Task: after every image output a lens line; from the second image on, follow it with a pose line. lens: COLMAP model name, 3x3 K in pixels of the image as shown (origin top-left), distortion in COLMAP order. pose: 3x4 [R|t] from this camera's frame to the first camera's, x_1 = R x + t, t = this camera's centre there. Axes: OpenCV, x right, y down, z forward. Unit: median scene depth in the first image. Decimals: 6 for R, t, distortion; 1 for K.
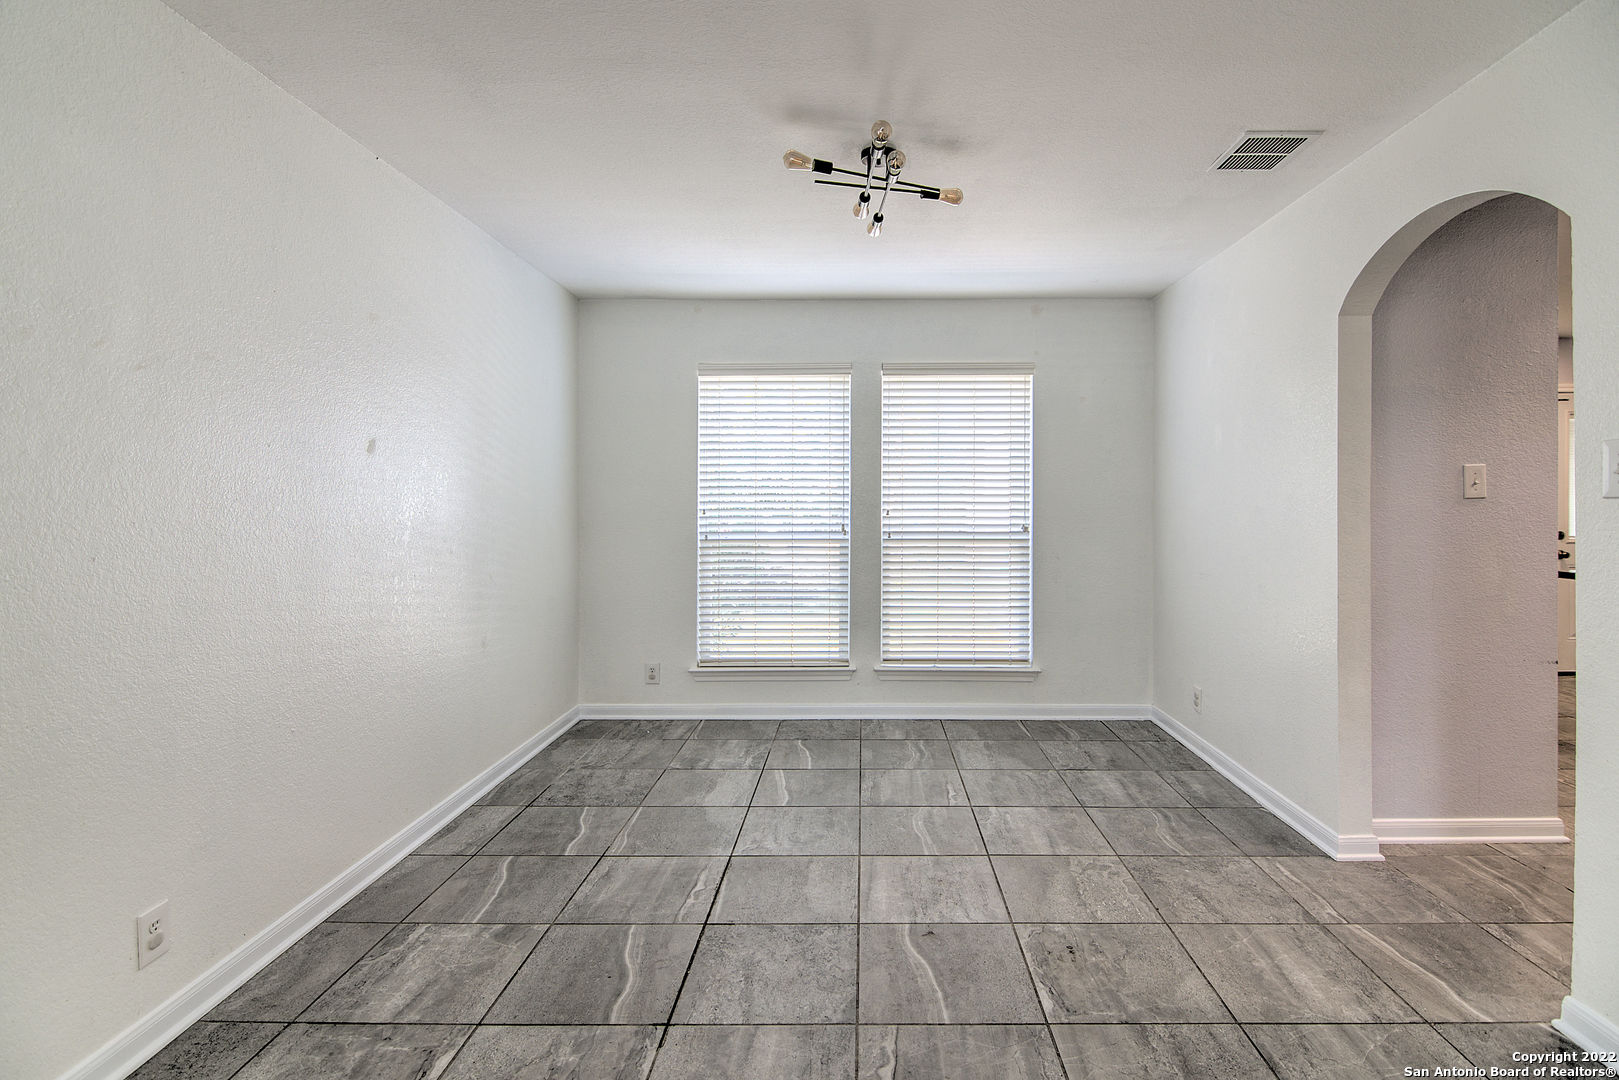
lens RADIAL K [[804.8, 0, 809.0], [0, 804.8, 531.6], [0, 0, 1]] dist [-0.016163, -0.002771]
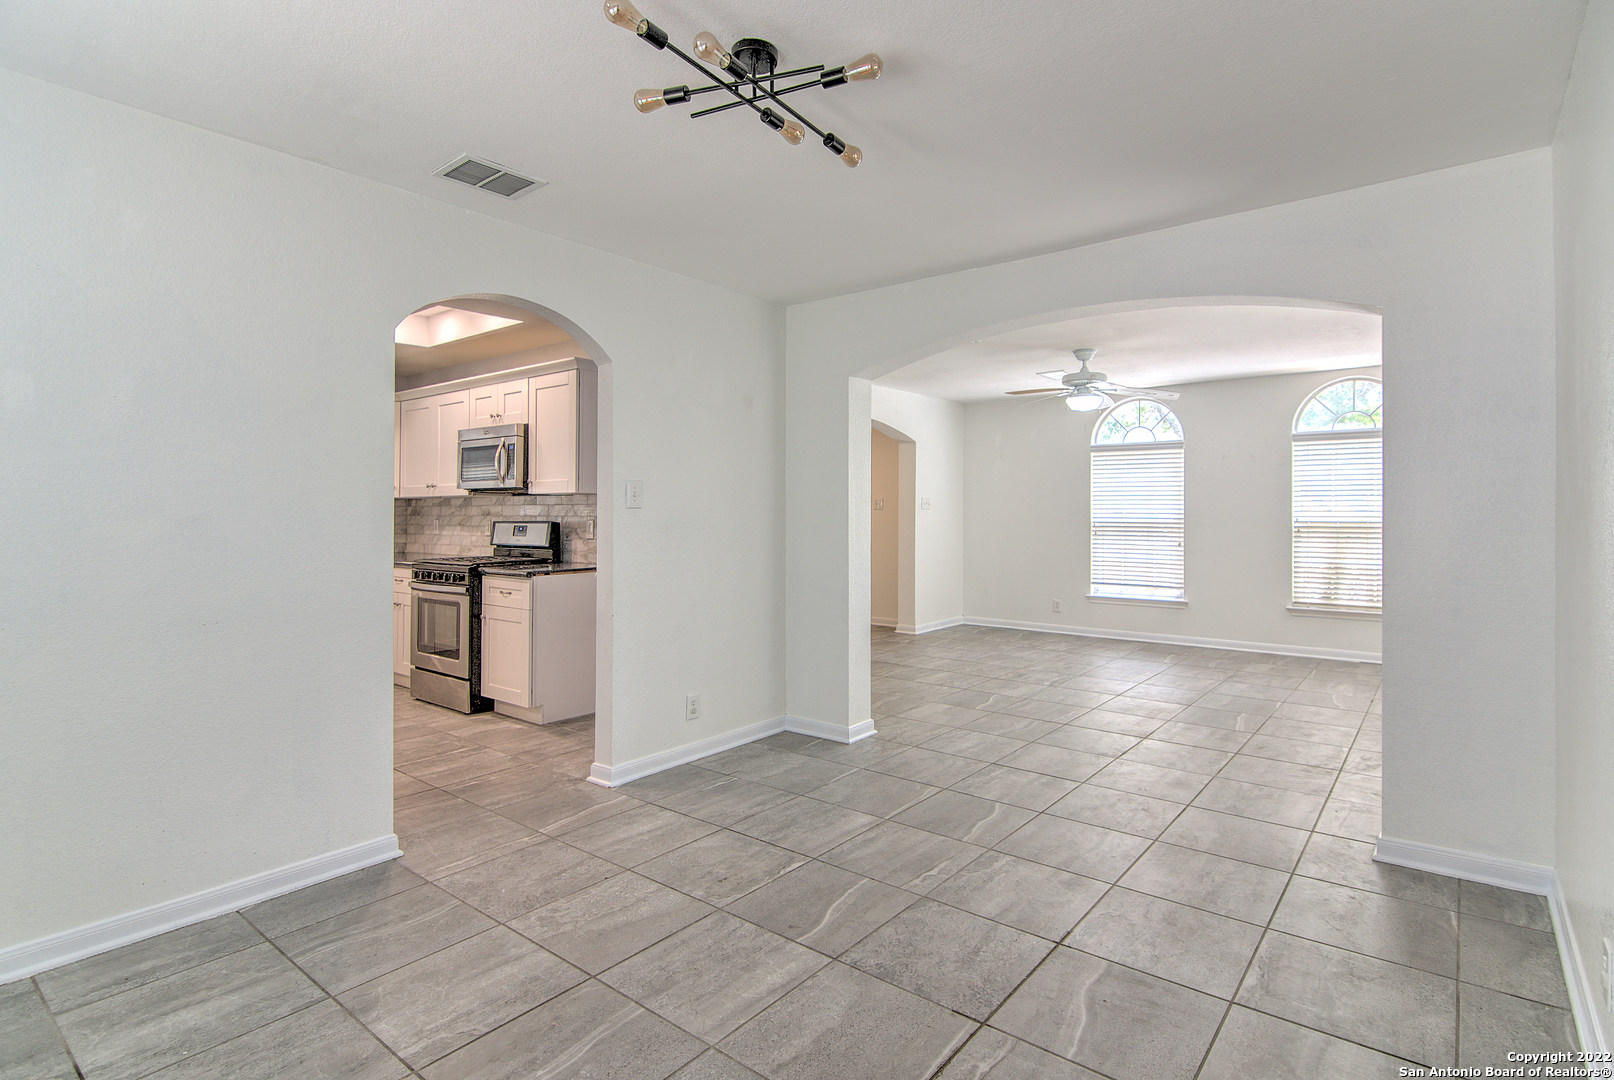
lens RADIAL K [[802.4, 0, 806.8], [0, 802.4, 528.7], [0, 0, 1]] dist [-0.016163, -0.002771]
pose [[-0.806859, -0.005595, 0.590717, -0.462332], [0.028504, 0.998422, 0.048390, -0.070258], [-0.590056, 0.055882, -0.805426, 1.725726]]
